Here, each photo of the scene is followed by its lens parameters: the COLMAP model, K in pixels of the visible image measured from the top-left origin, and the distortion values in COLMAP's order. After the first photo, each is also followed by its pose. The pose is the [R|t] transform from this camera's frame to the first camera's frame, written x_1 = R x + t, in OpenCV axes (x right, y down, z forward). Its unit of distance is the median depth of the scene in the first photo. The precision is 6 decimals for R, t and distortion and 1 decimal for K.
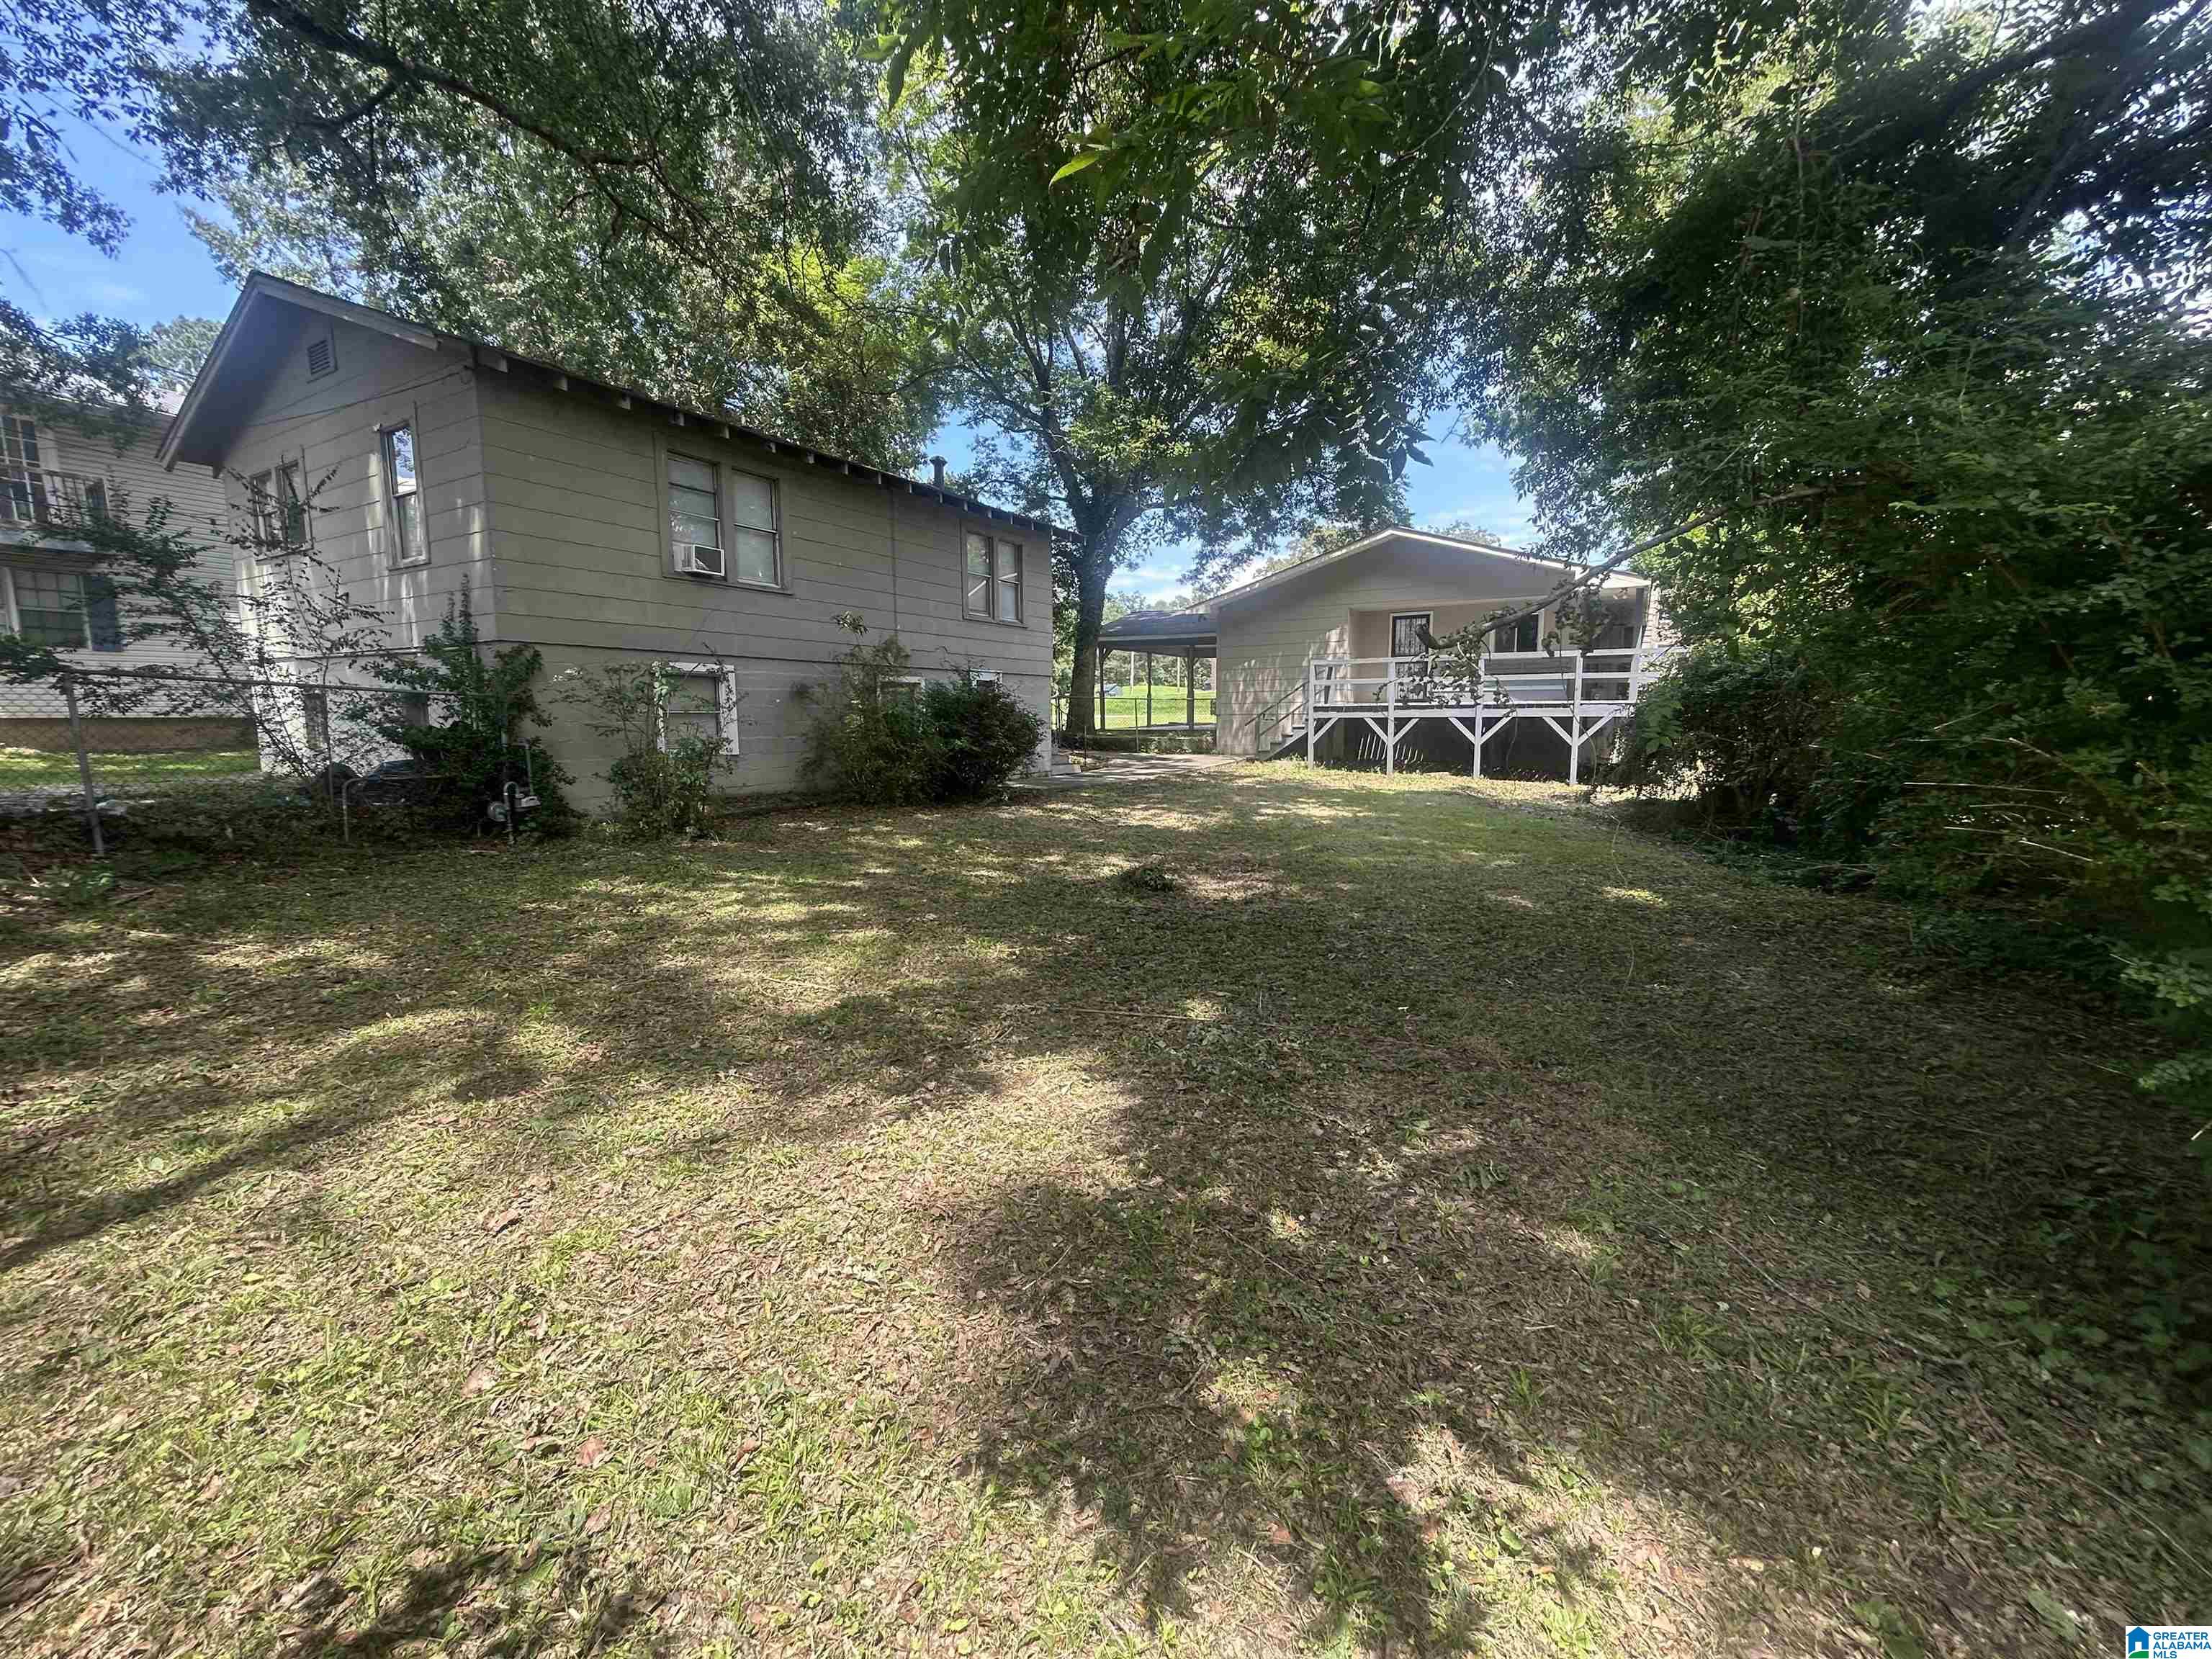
lens RADIAL K [[895.9, 0, 1109.1], [0, 895.9, 828.8], [0, 0, 1]] dist [-0.002486, 0.001169]
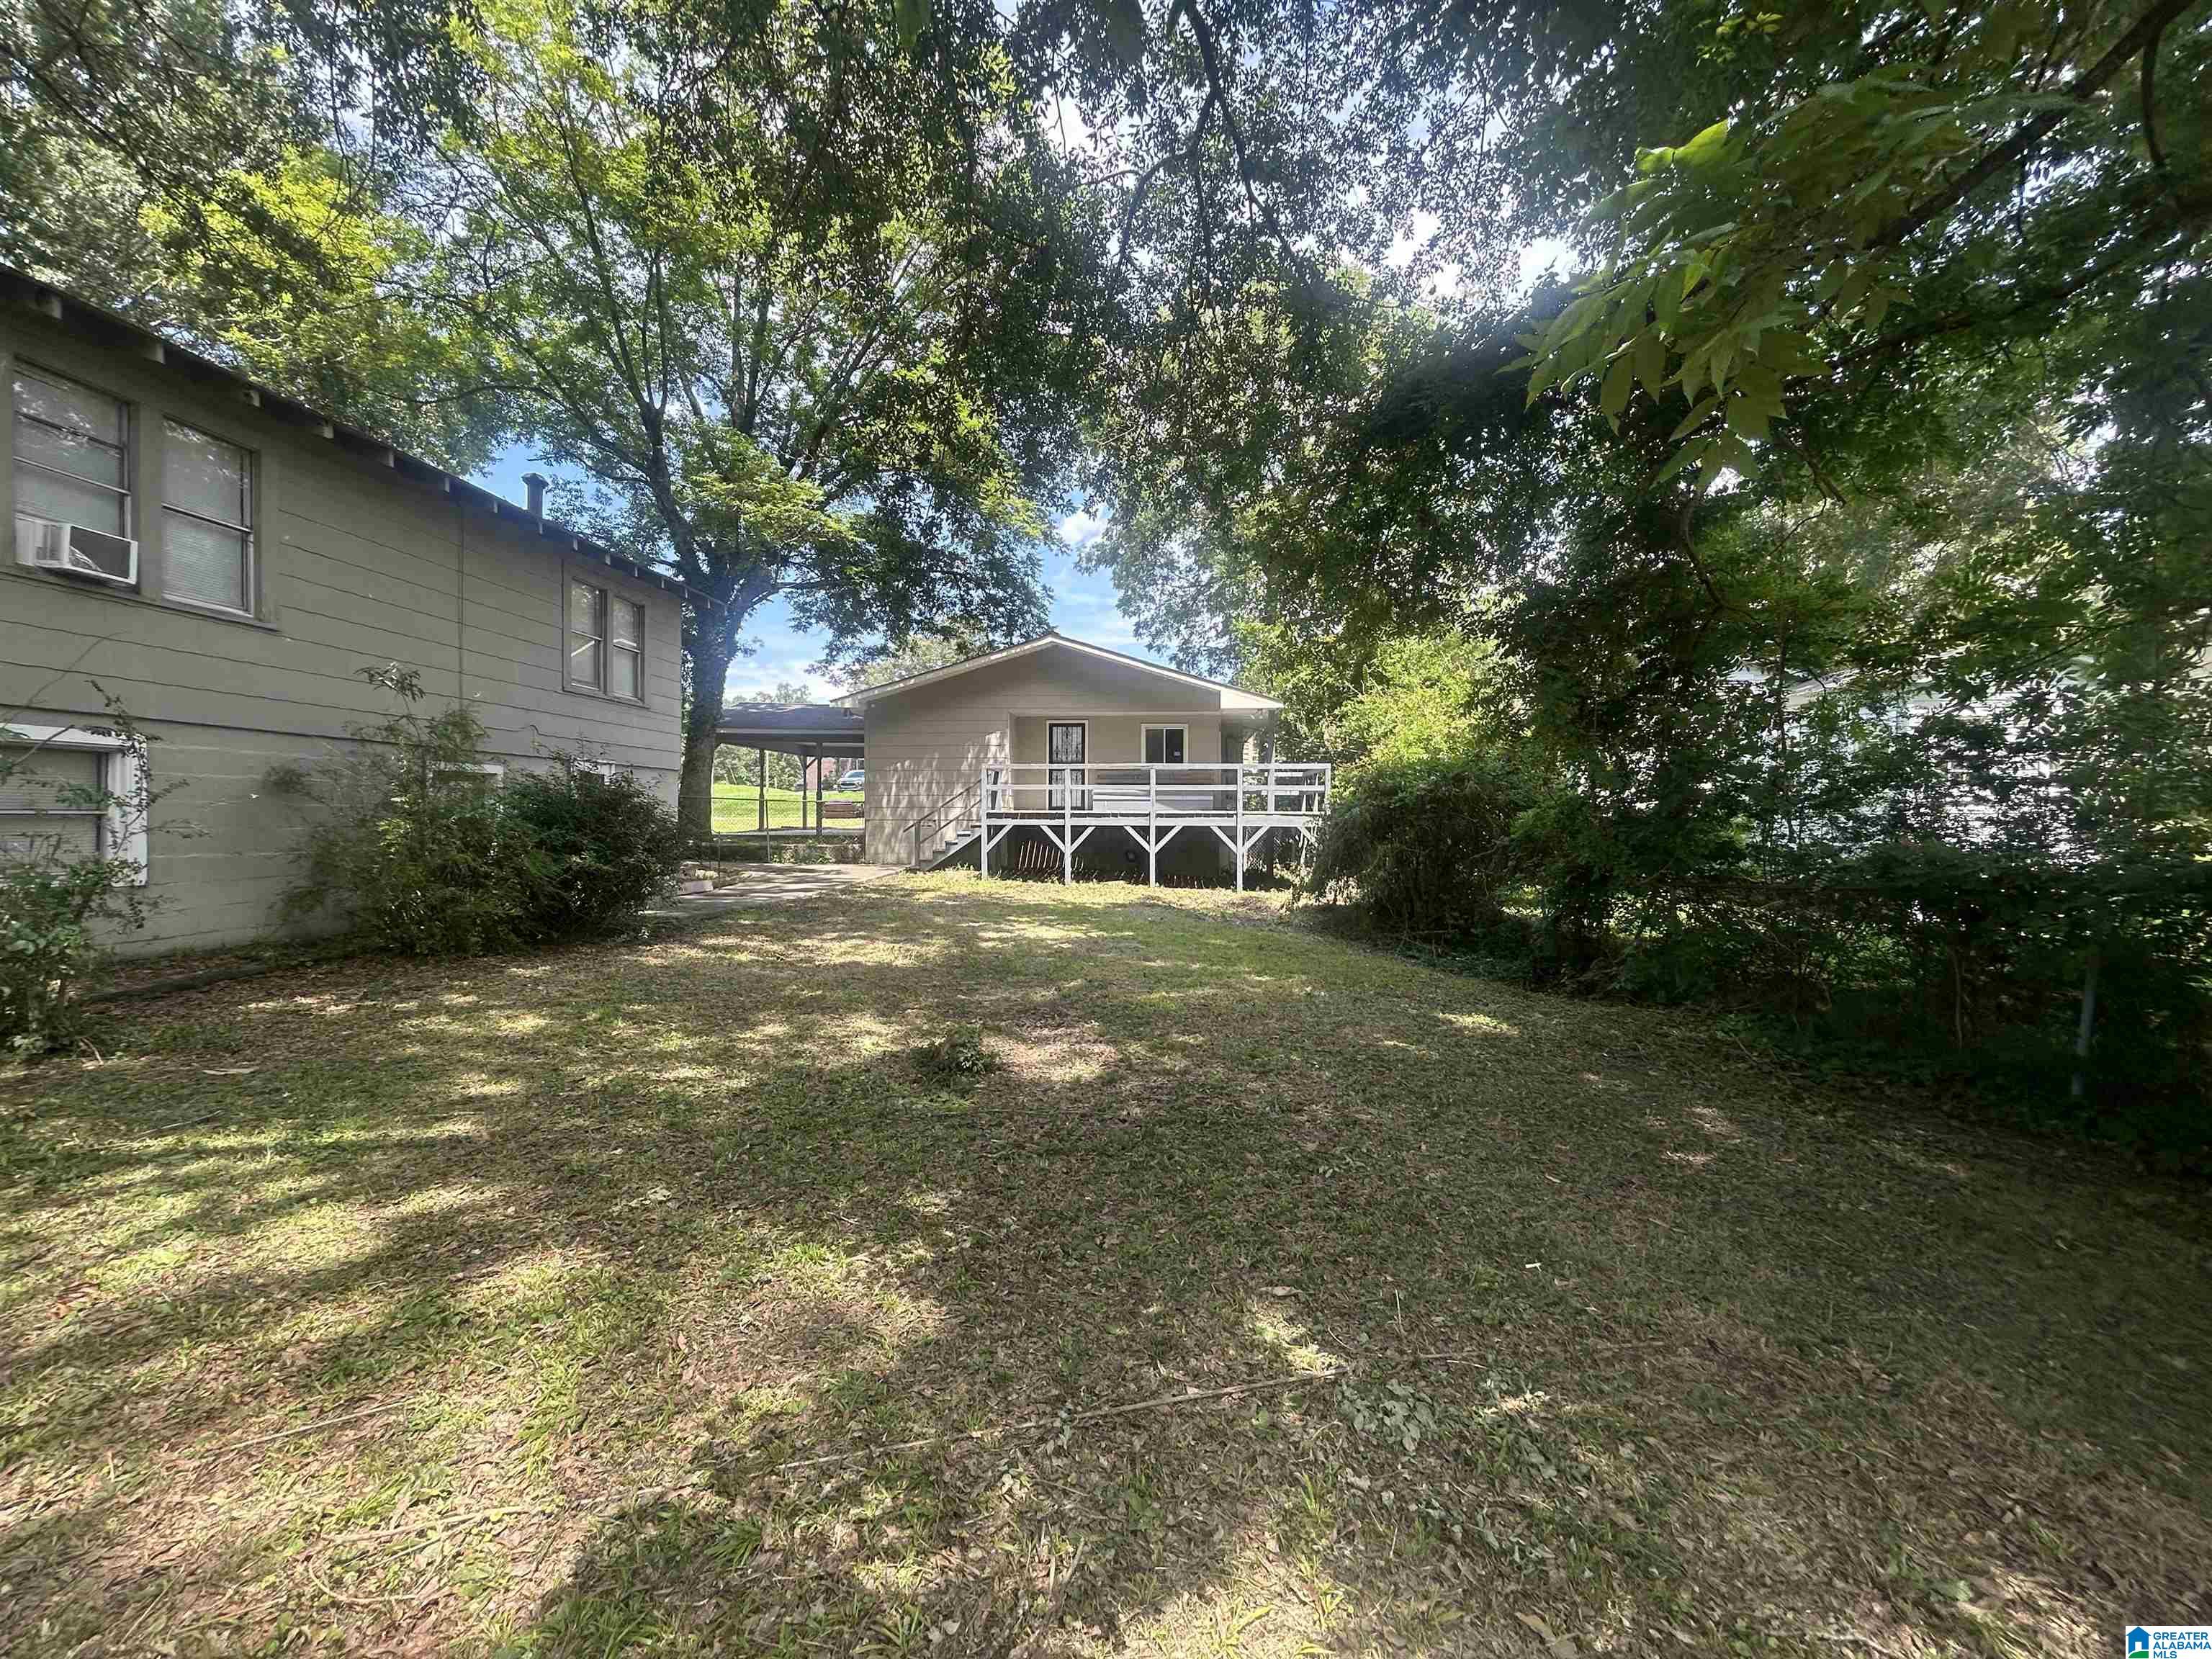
lens RADIAL K [[895.9, 0, 1118.9], [0, 895.9, 829.5], [0, 0, 1]] dist [-0.002486, 0.001169]
pose [[0.896675, 0.003995, 0.442672, -0.098815], [0.046220, 0.993649, -0.102591, -0.028721], [-0.440271, 0.112451, 0.890796, 0.187717]]
